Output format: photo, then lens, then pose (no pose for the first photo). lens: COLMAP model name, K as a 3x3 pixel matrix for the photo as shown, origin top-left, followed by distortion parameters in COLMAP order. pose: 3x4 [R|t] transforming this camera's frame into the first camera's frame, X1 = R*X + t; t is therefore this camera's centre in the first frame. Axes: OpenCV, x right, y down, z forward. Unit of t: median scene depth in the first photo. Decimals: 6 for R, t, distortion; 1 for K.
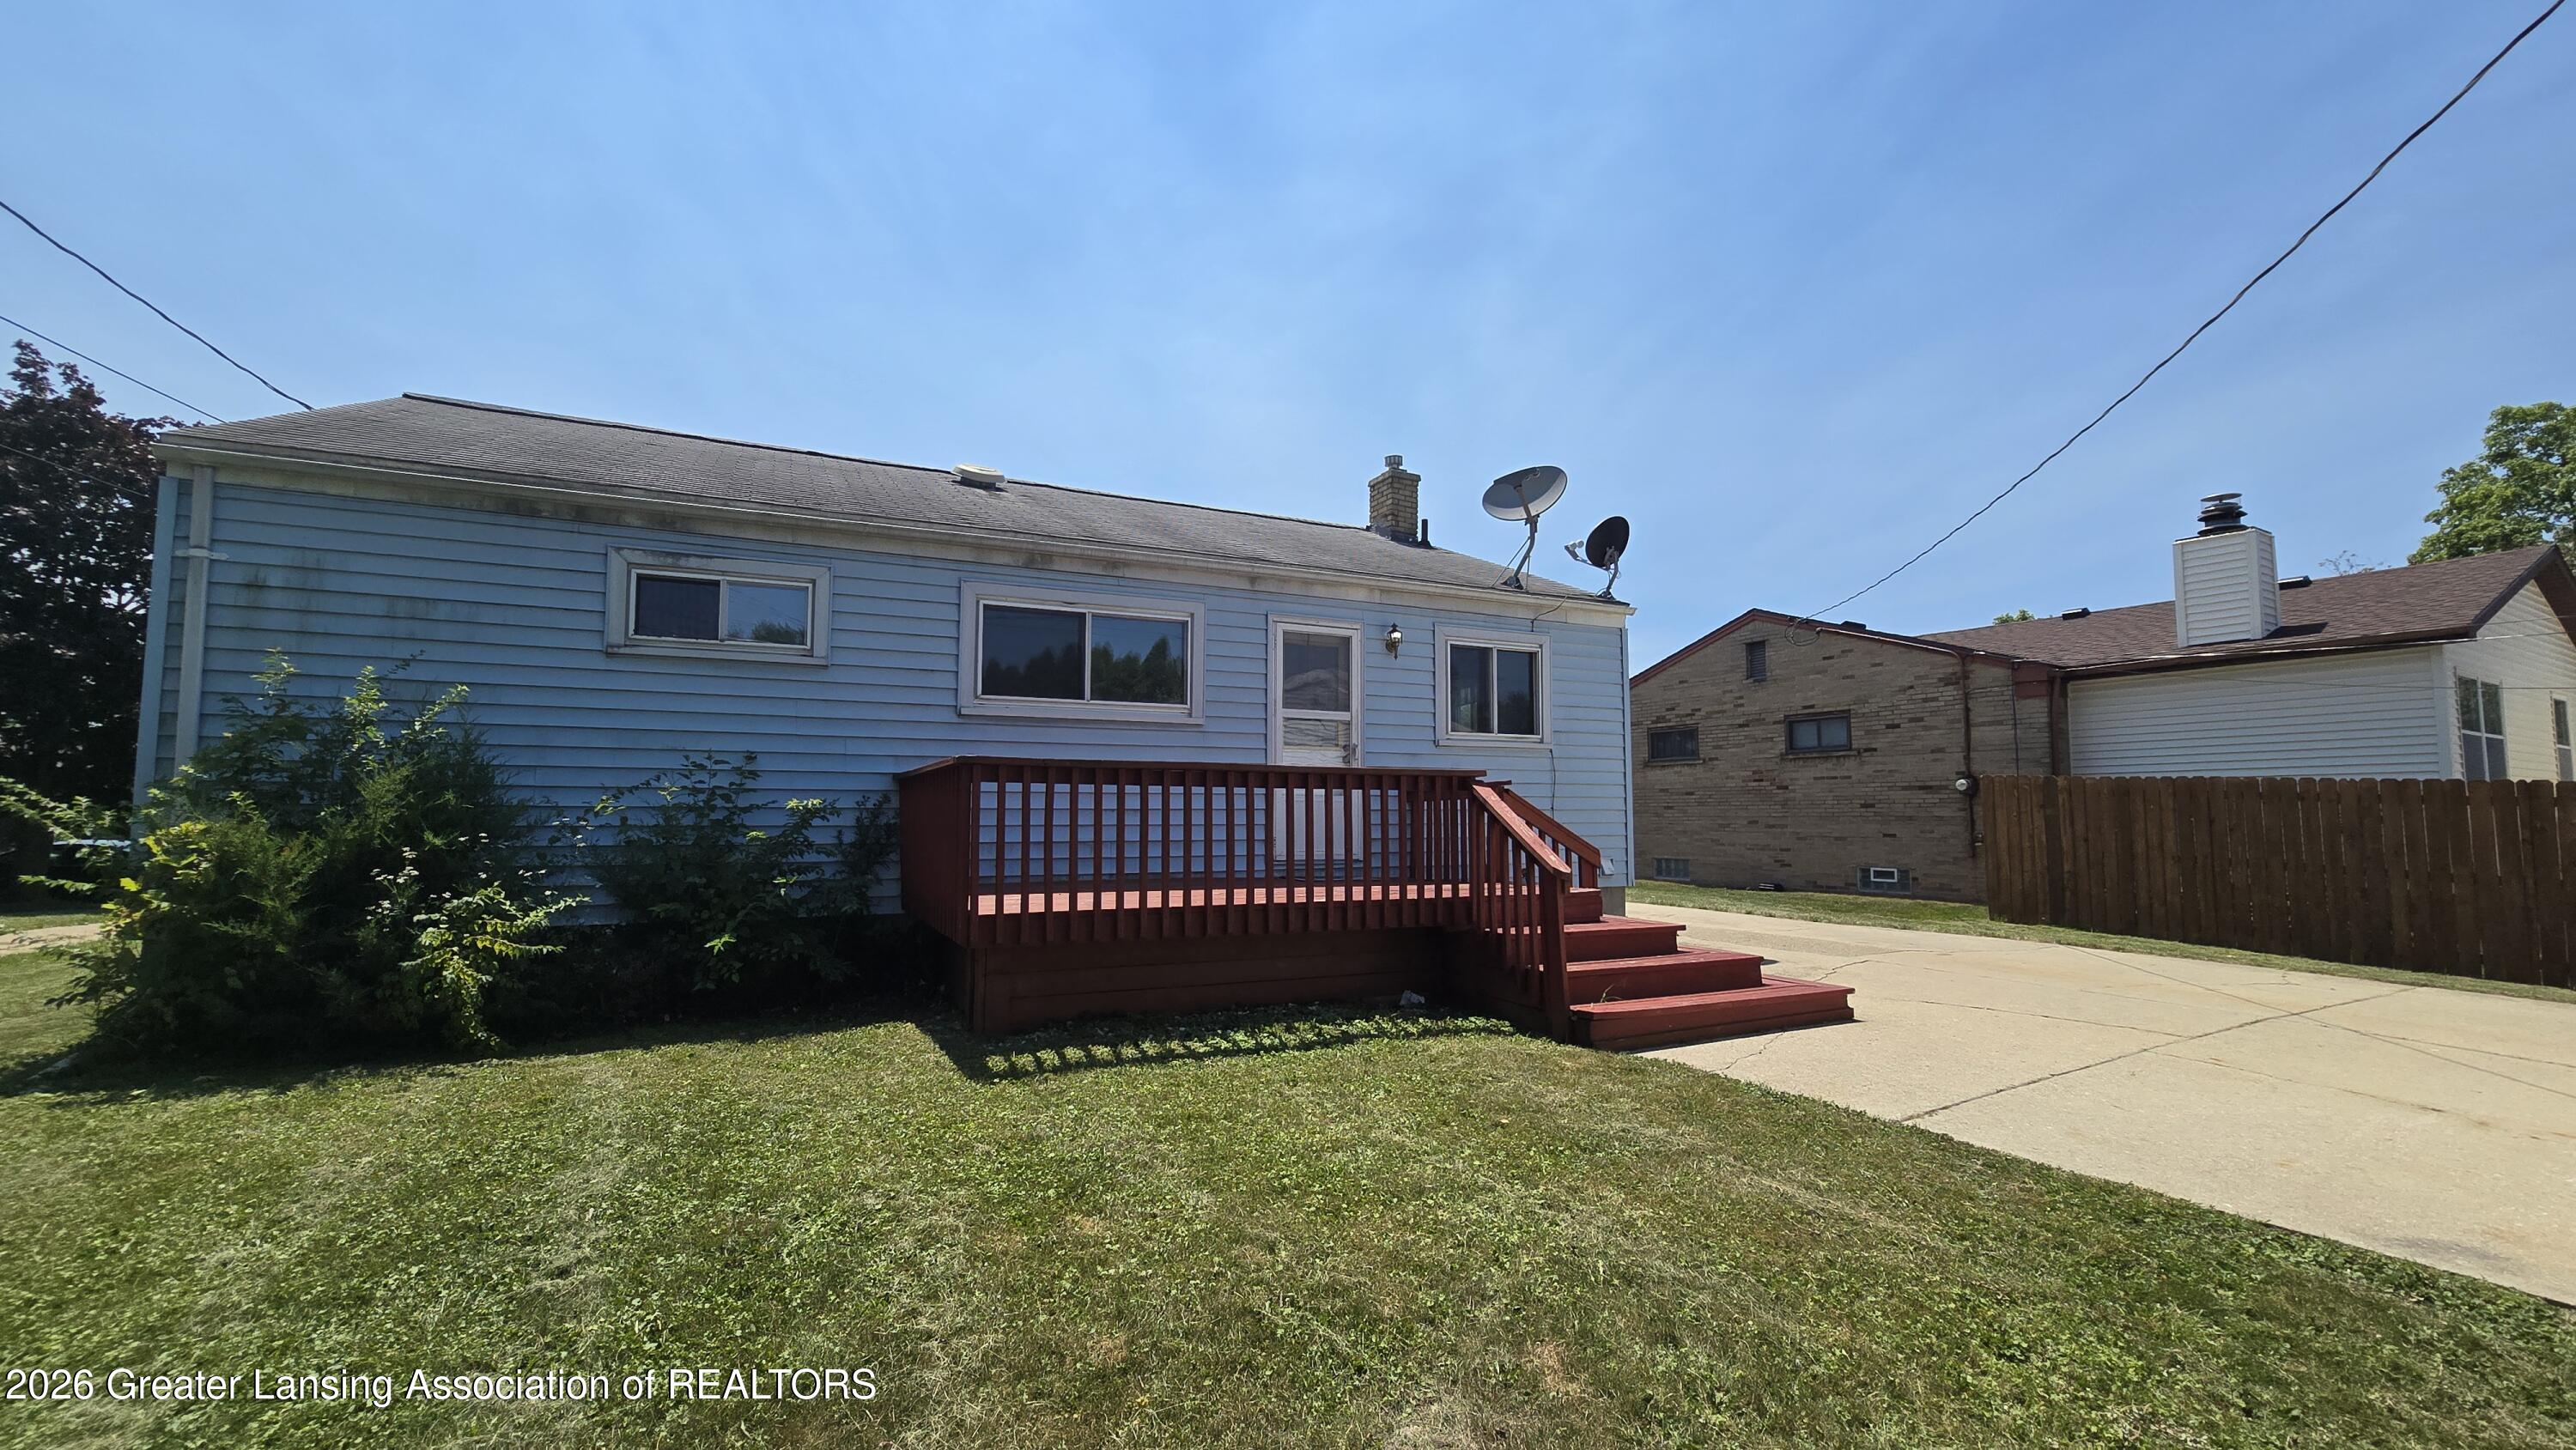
lens RADIAL K [[943.6, 0, 1280.9], [0, 943.6, 726.6], [0, 0, 1]] dist [0.000864, 0.000044]
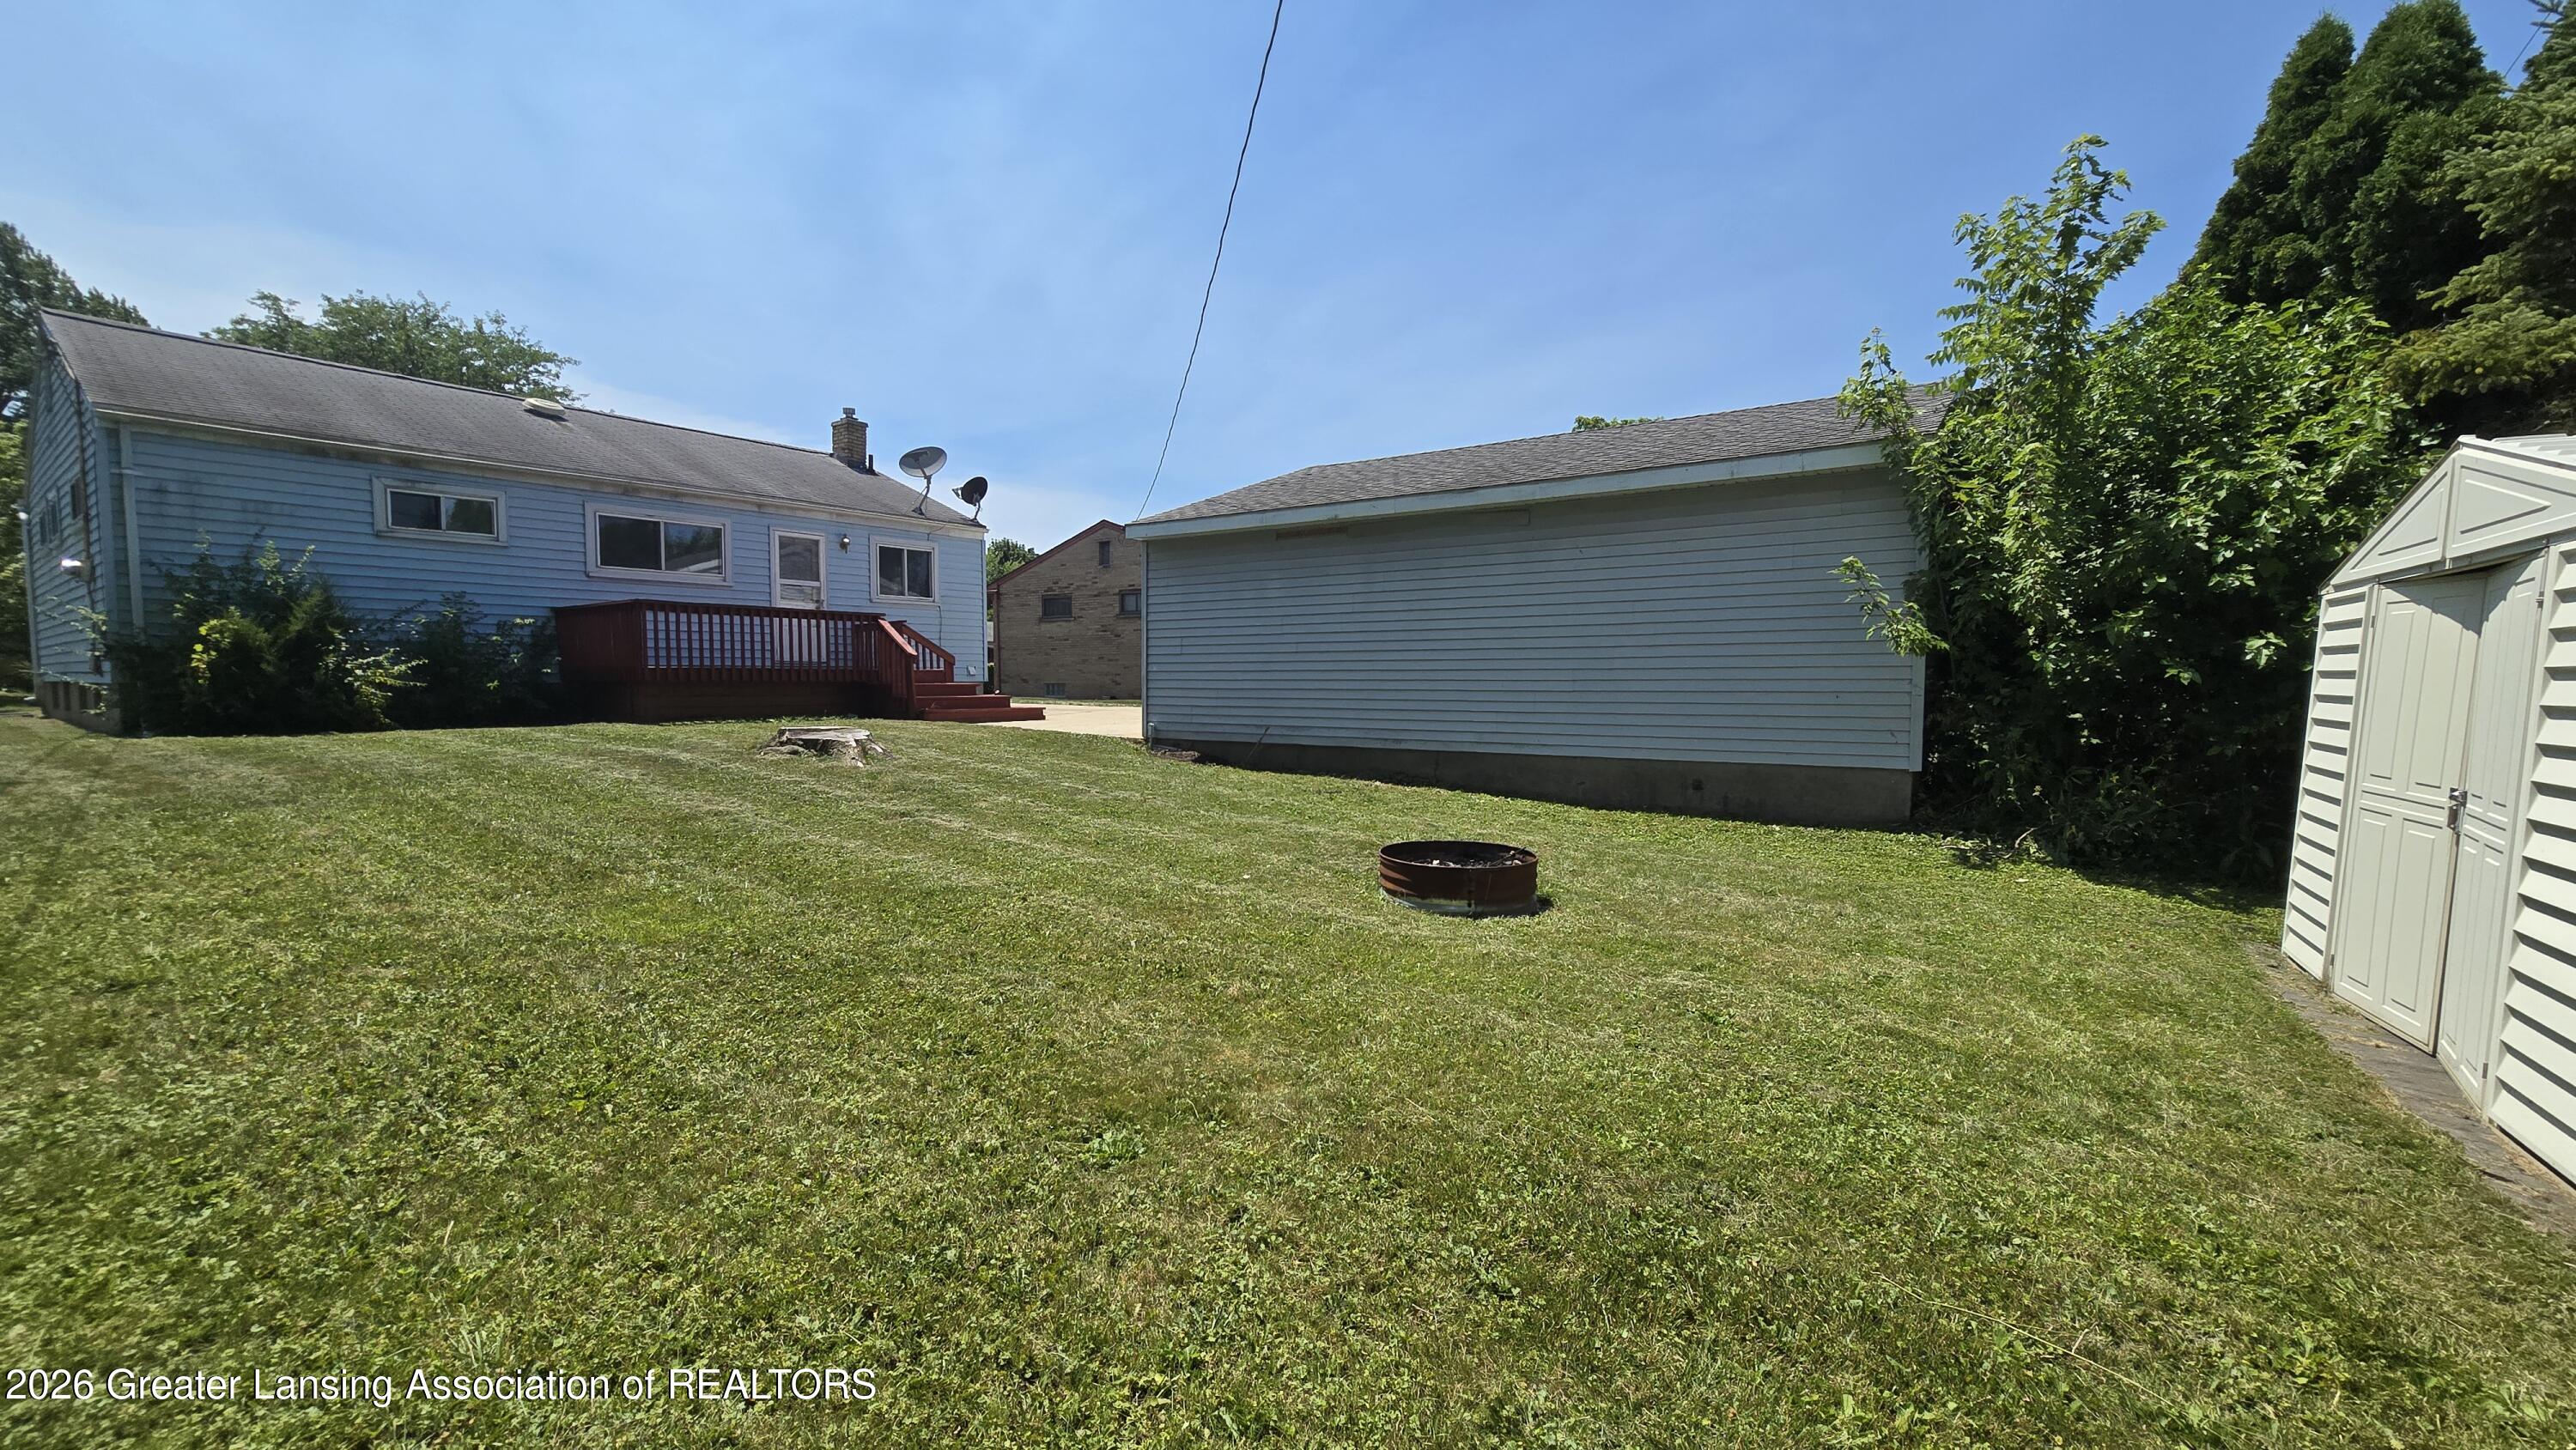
lens RADIAL K [[1048.9, 0, 1277.8], [0, 1048.9, 740.6], [0, 0, 1]] dist [-0.003403, -0.000192]
pose [[0.888403, -0.027259, 0.458254, -0.081238], [-0.040327, 0.989742, 0.137055, -0.025821], [-0.457289, -0.140241, 0.878191, -1.301709]]
